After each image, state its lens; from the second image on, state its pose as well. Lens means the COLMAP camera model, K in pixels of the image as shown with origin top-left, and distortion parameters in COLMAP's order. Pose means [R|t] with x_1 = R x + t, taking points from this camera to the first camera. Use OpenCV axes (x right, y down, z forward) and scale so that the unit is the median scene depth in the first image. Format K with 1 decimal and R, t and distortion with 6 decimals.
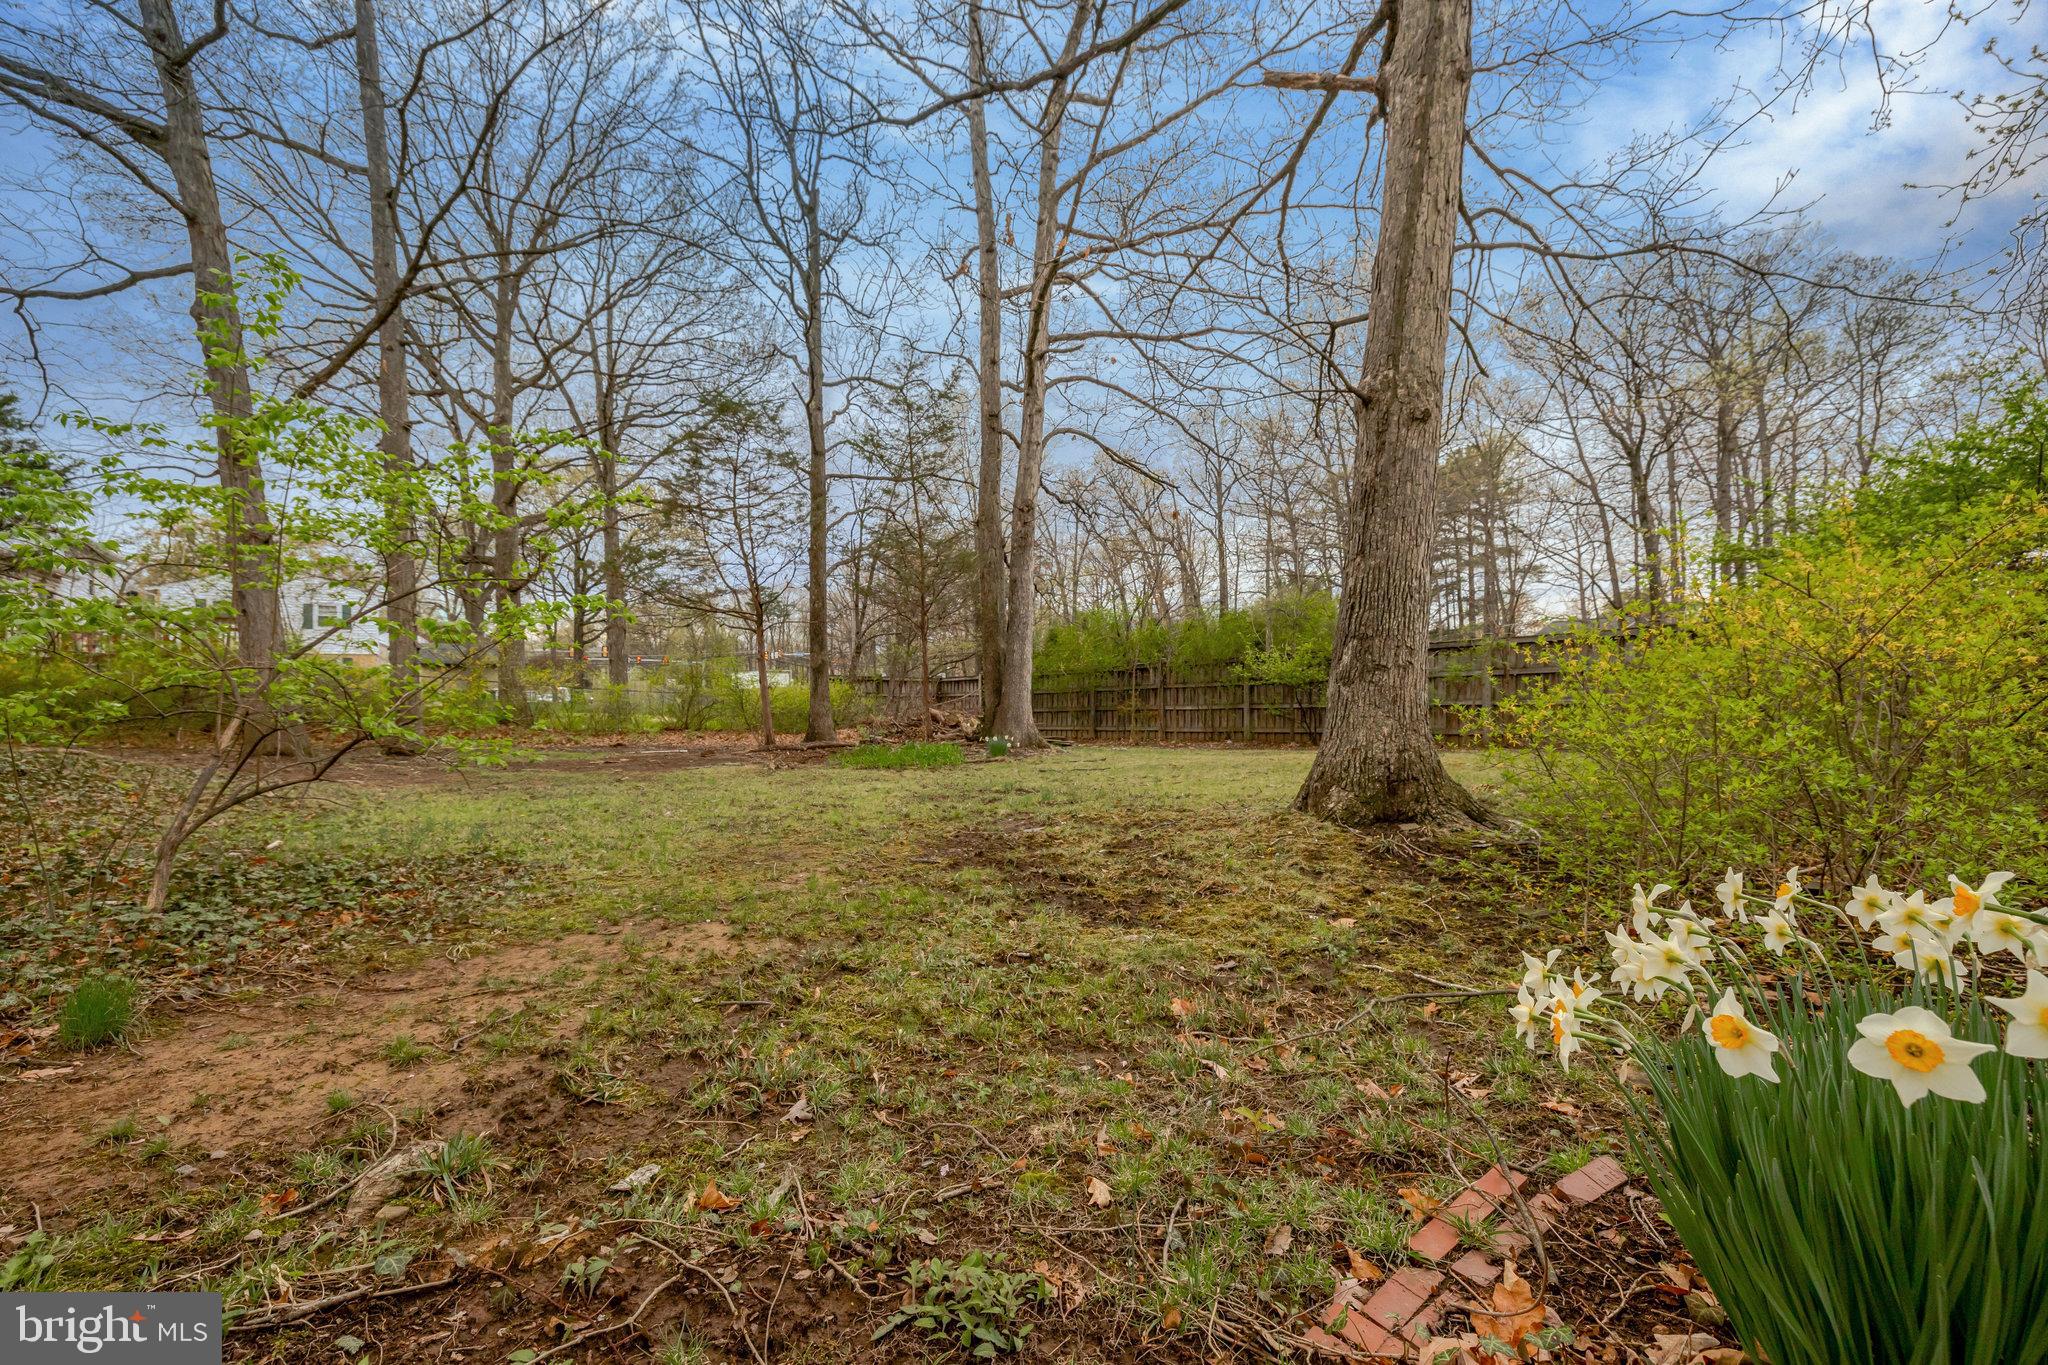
lens RADIAL K [[888.4, 0, 1023.4], [0, 888.4, 684.9], [0, 0, 1]] dist [0.005405, 0.000201]
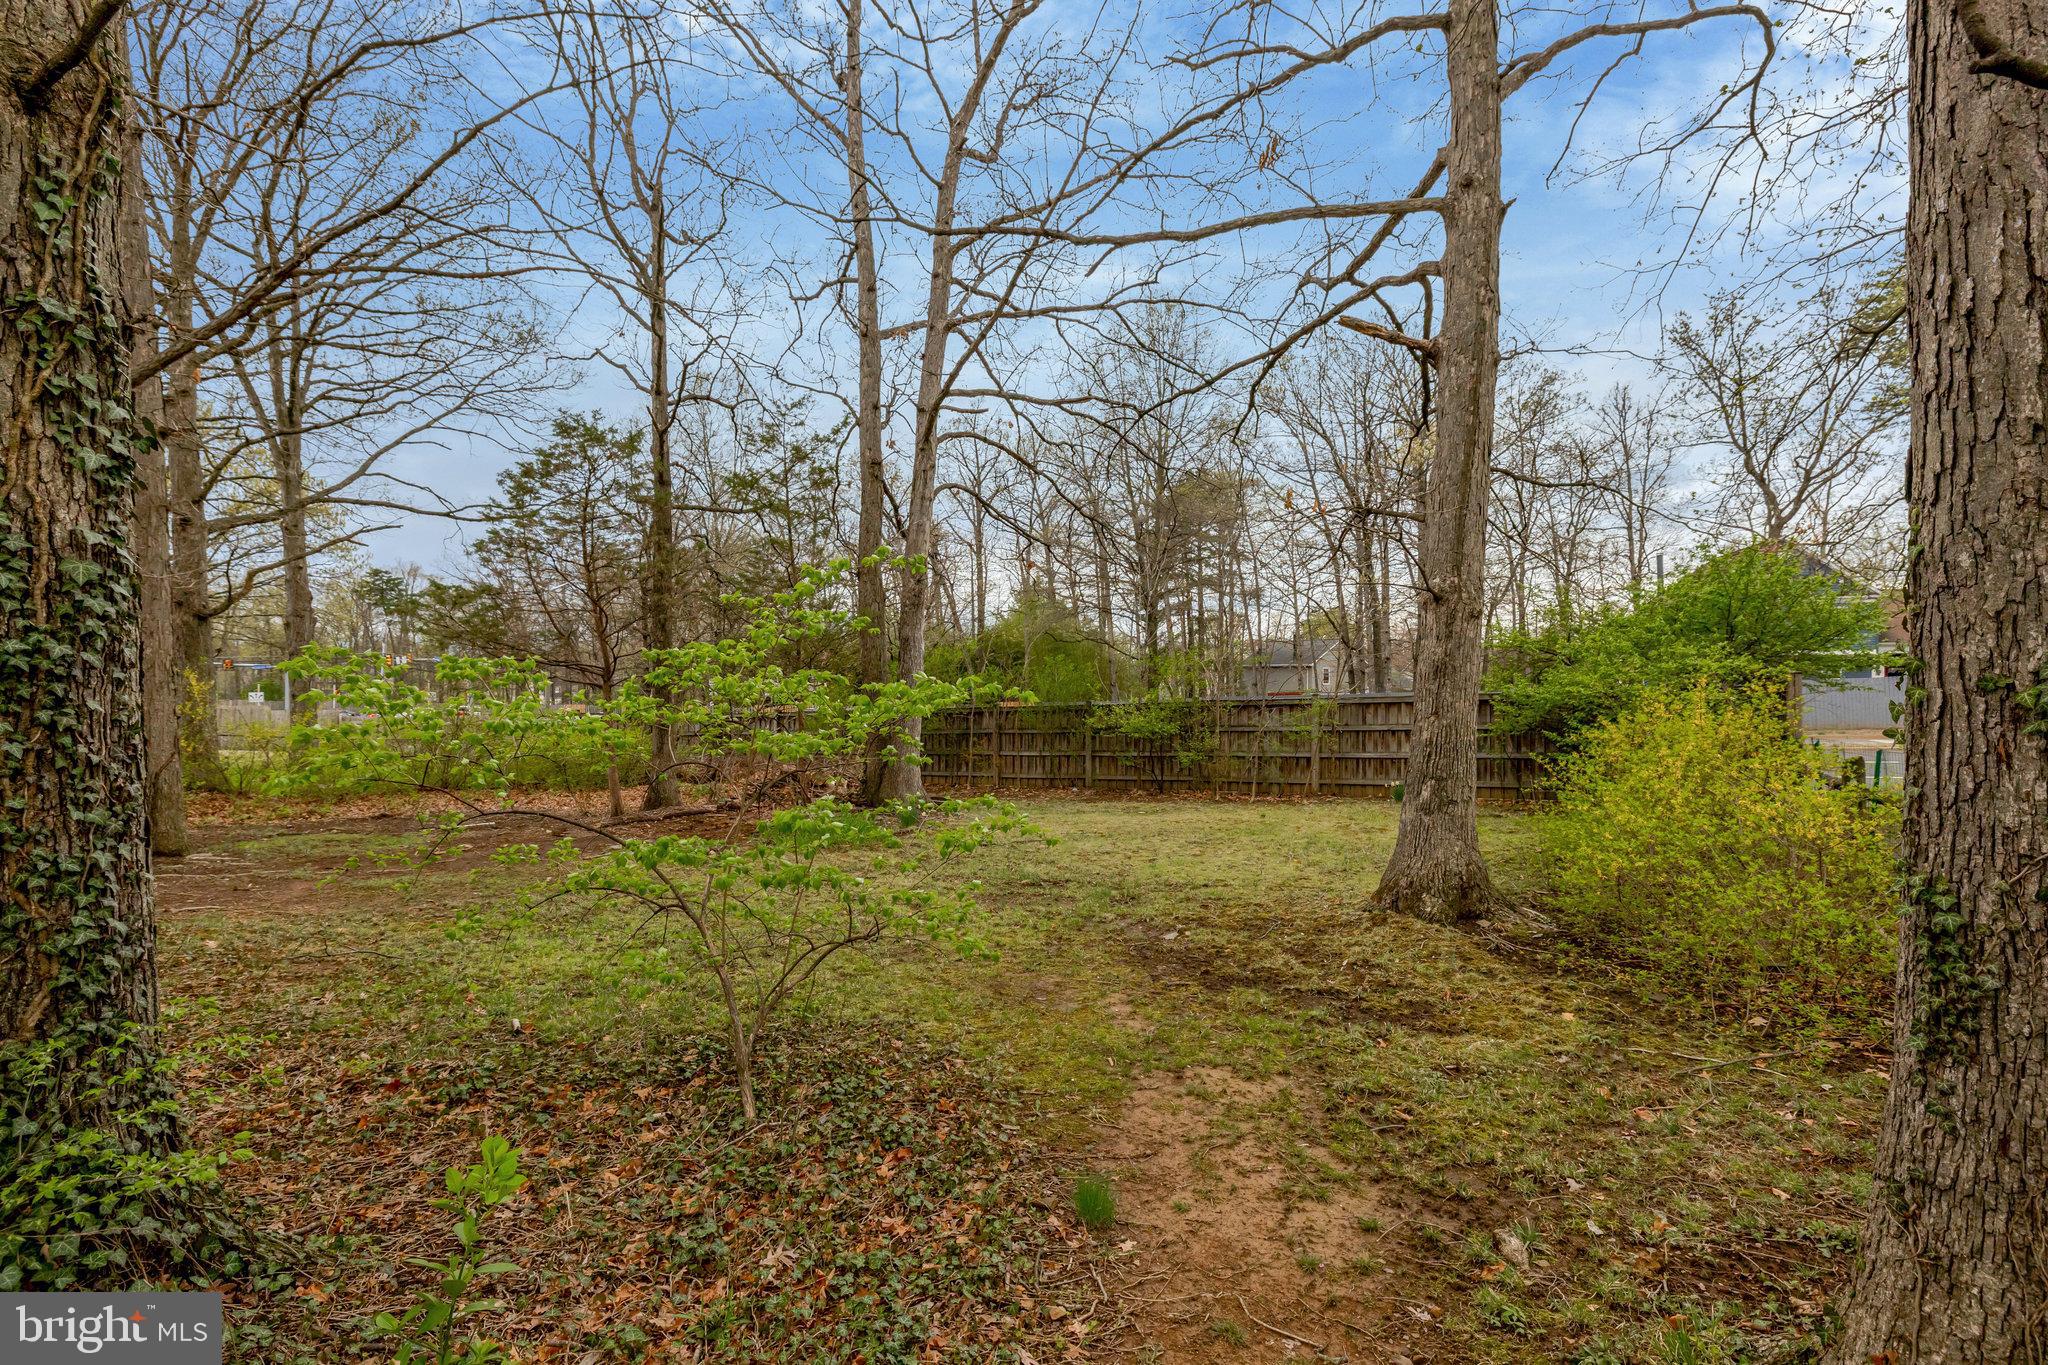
lens RADIAL K [[1001.2, 0, 1023.2], [0, 1001.2, 684.1], [0, 0, 1]] dist [-0.005752, -0.000332]
pose [[0.944484, 0.006984, 0.328483, -0.239147], [-0.006808, 0.999975, -0.001686, -0.064612], [-0.328487, -0.000643, 0.944508, -0.070849]]
